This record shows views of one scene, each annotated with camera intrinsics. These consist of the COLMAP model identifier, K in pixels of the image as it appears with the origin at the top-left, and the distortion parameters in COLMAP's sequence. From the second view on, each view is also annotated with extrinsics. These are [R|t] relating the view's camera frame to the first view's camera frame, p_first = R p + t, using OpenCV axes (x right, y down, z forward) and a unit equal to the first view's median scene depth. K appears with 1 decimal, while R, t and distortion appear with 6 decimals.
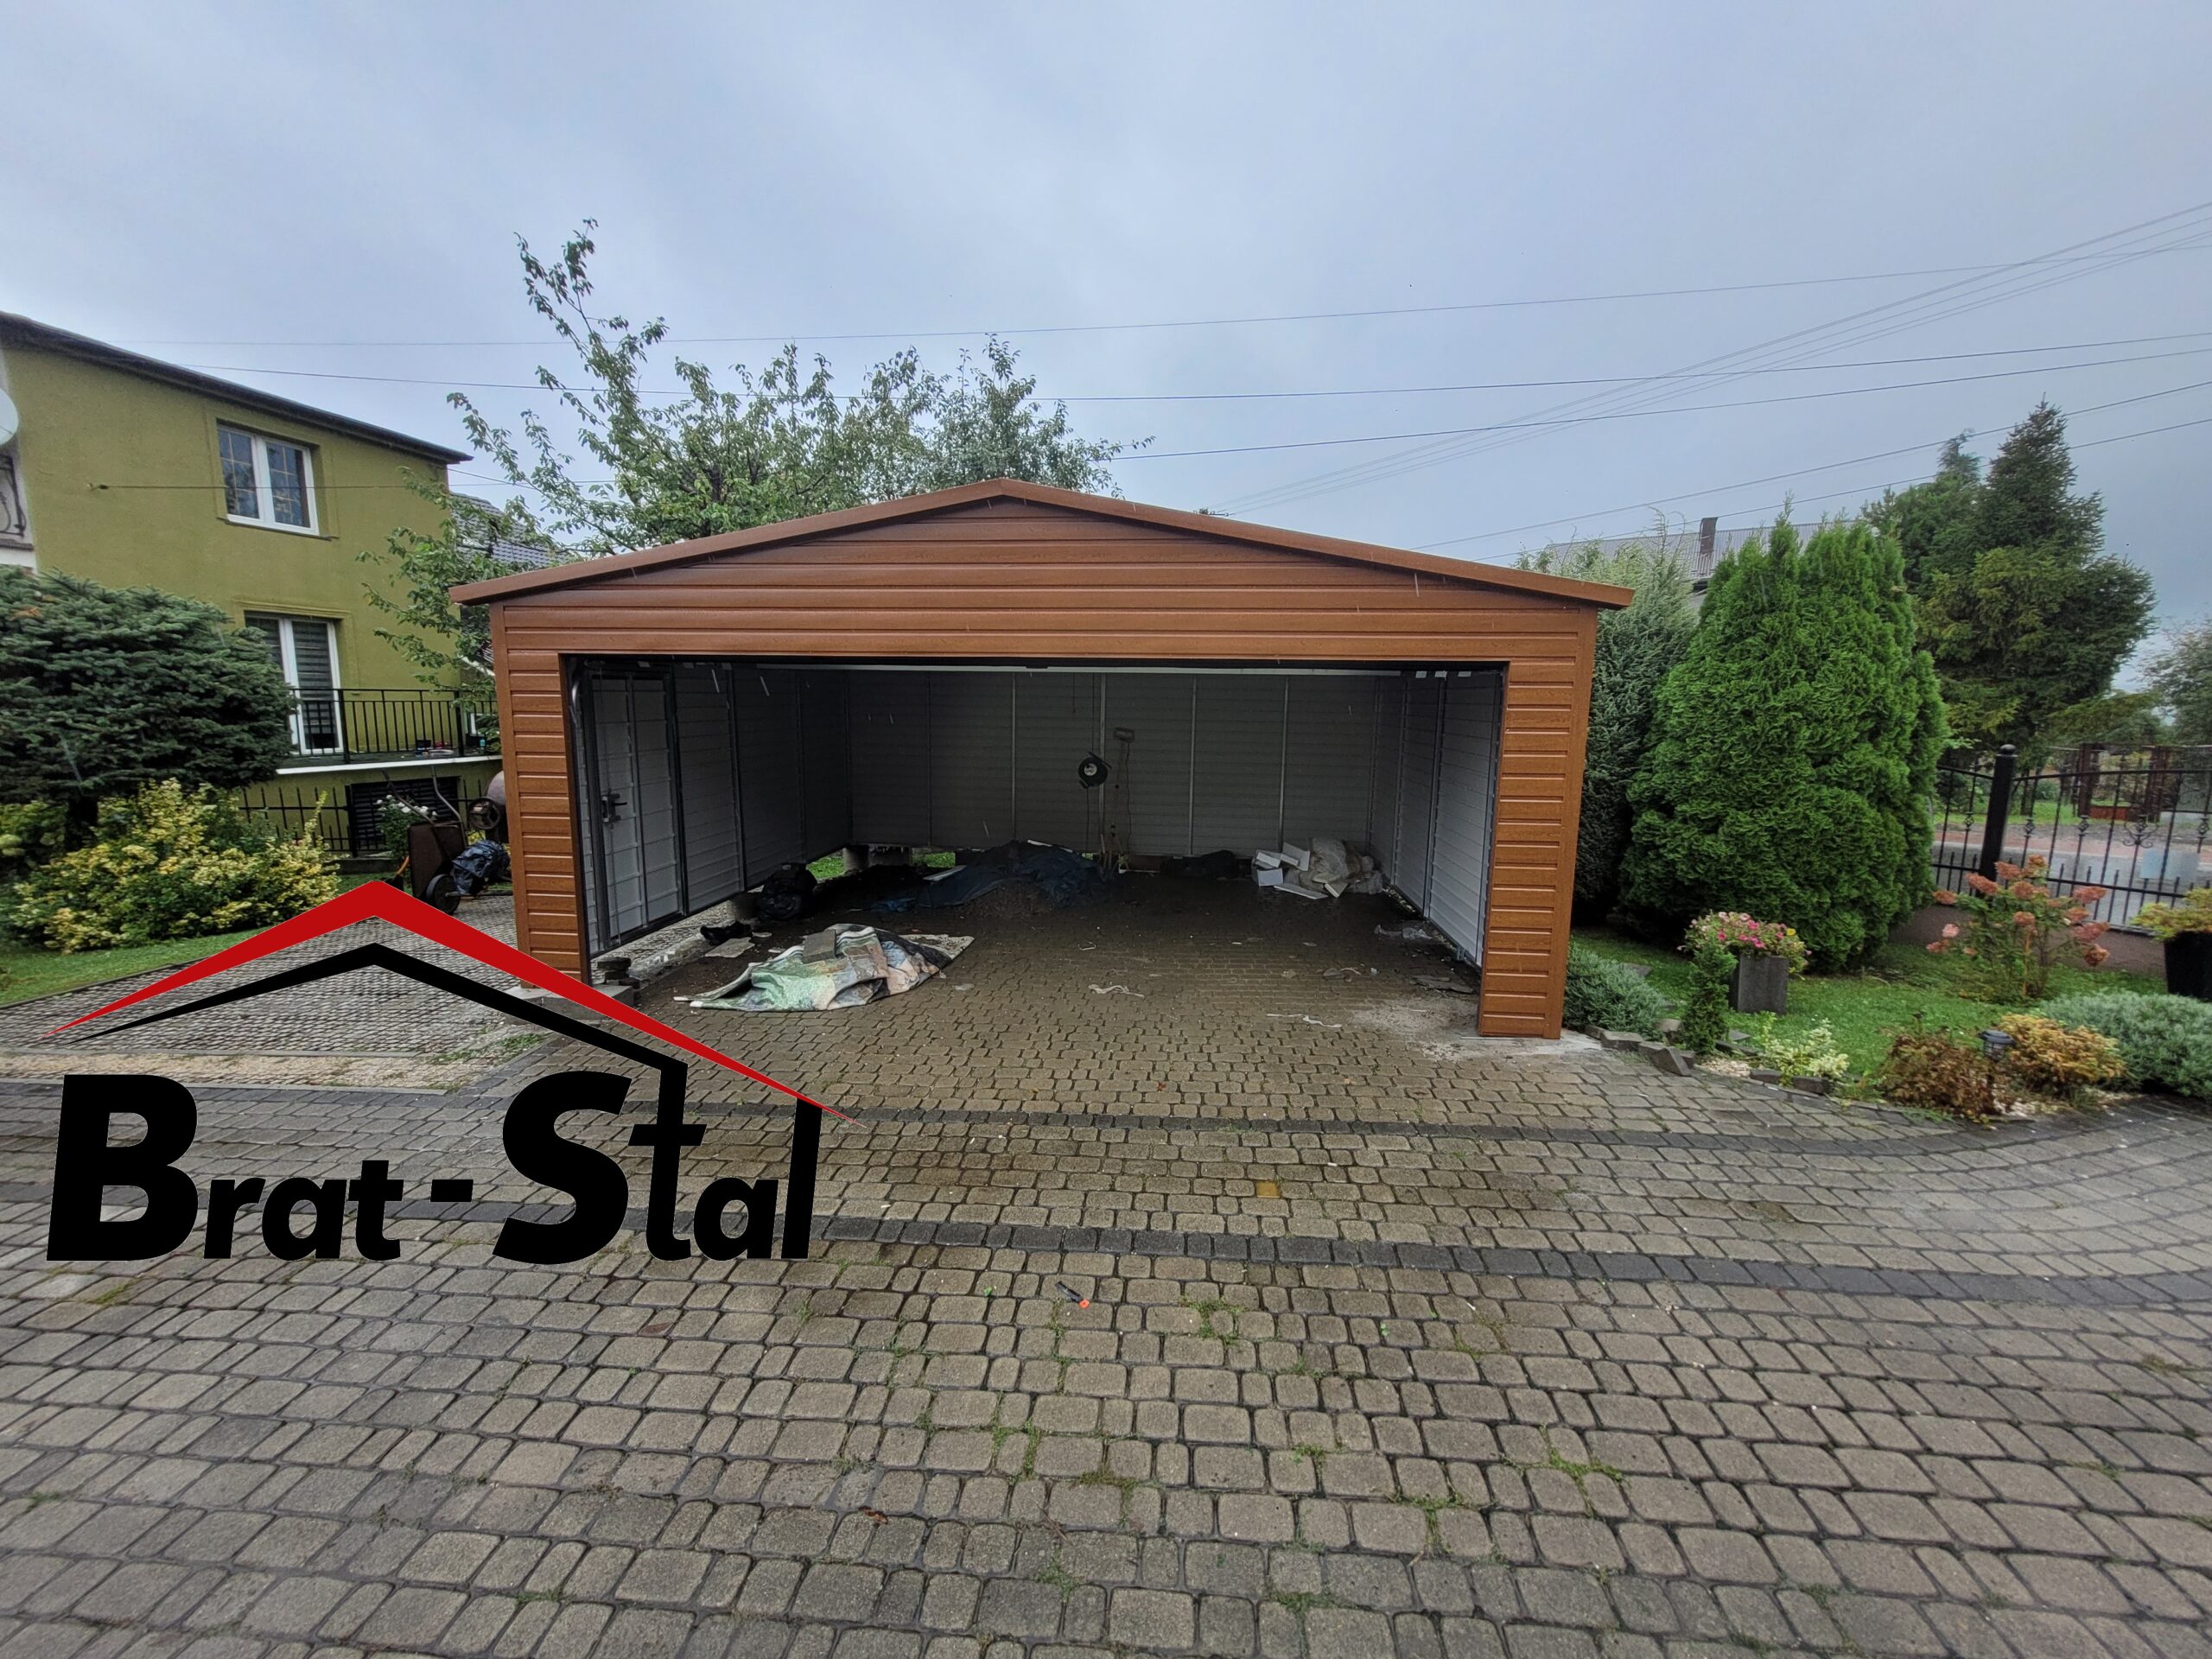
lens RADIAL K [[851.5, 0, 1107.2], [0, 851.5, 818.7], [0, 0, 1]] dist [0.001673, -0.001161]
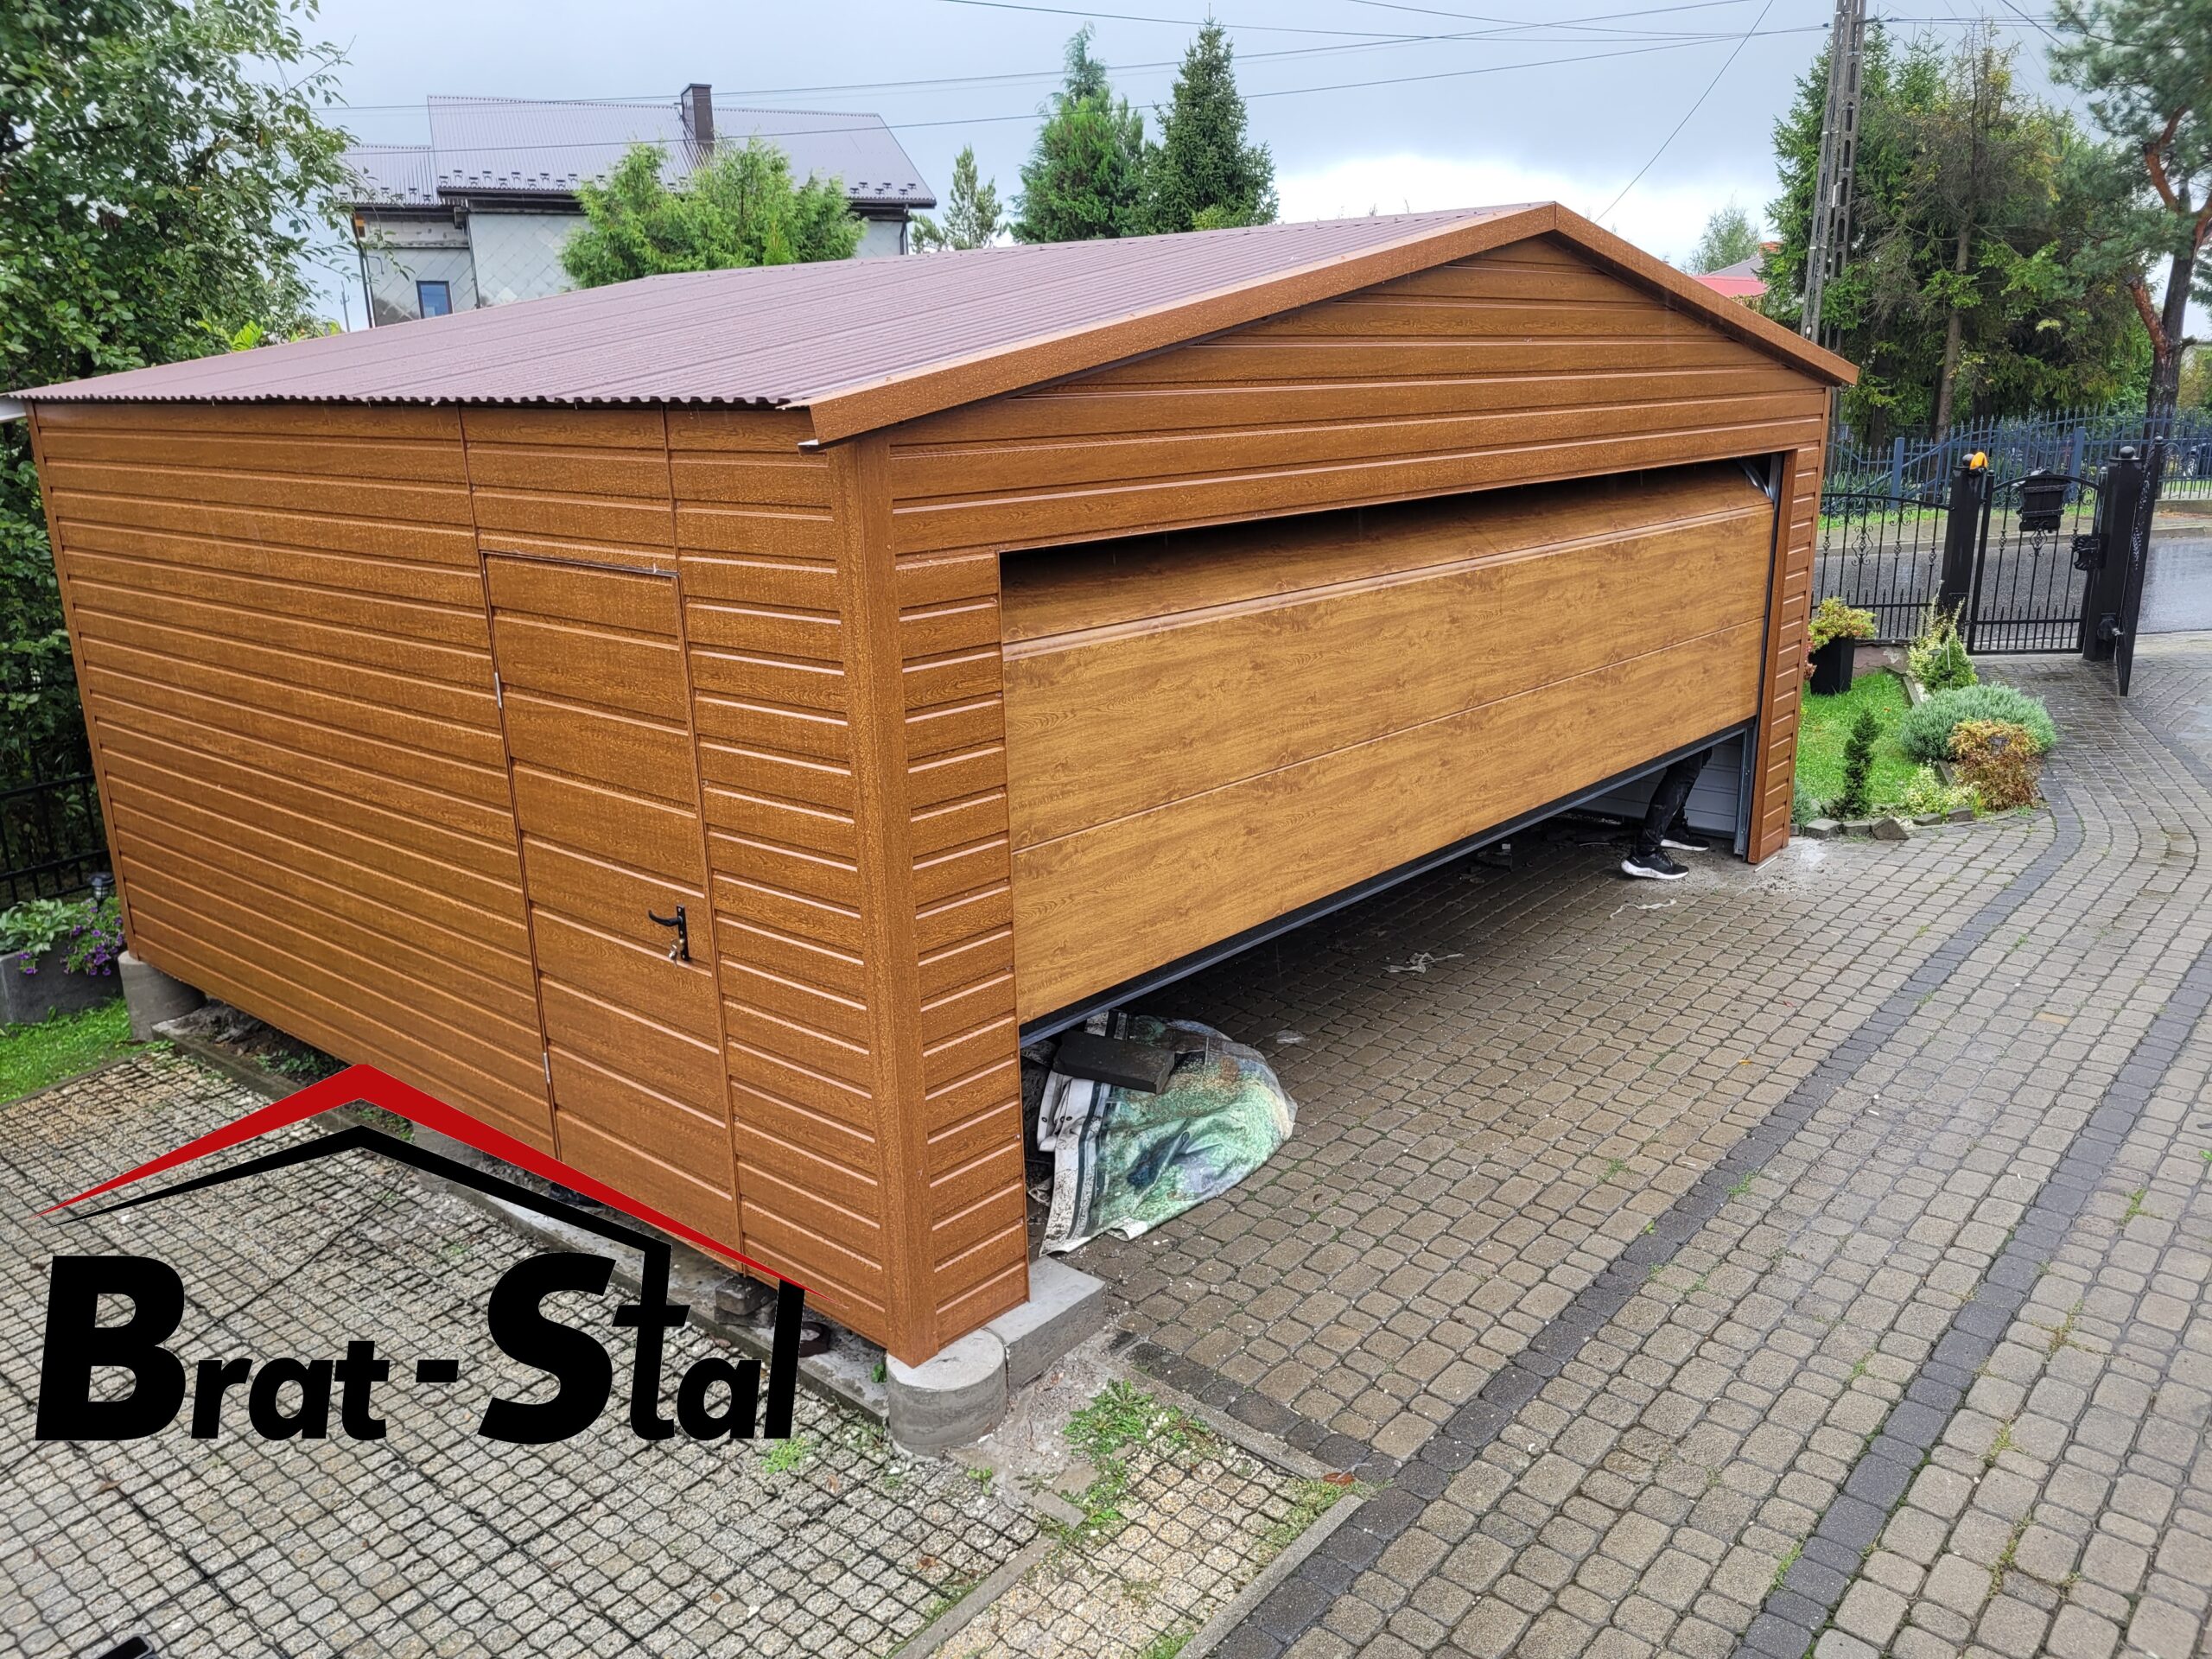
lens RADIAL K [[1654.4, 0, 1130.2], [0, 1654.4, 833.4], [0, 0, 1]] dist [0.041221, -0.036491]
pose [[0.570603, -0.241363, 0.784956, -1.594177], [0.141763, 0.970435, 0.195344, -0.262312], [-0.808898, -0.000185, 0.587949, 0.593599]]
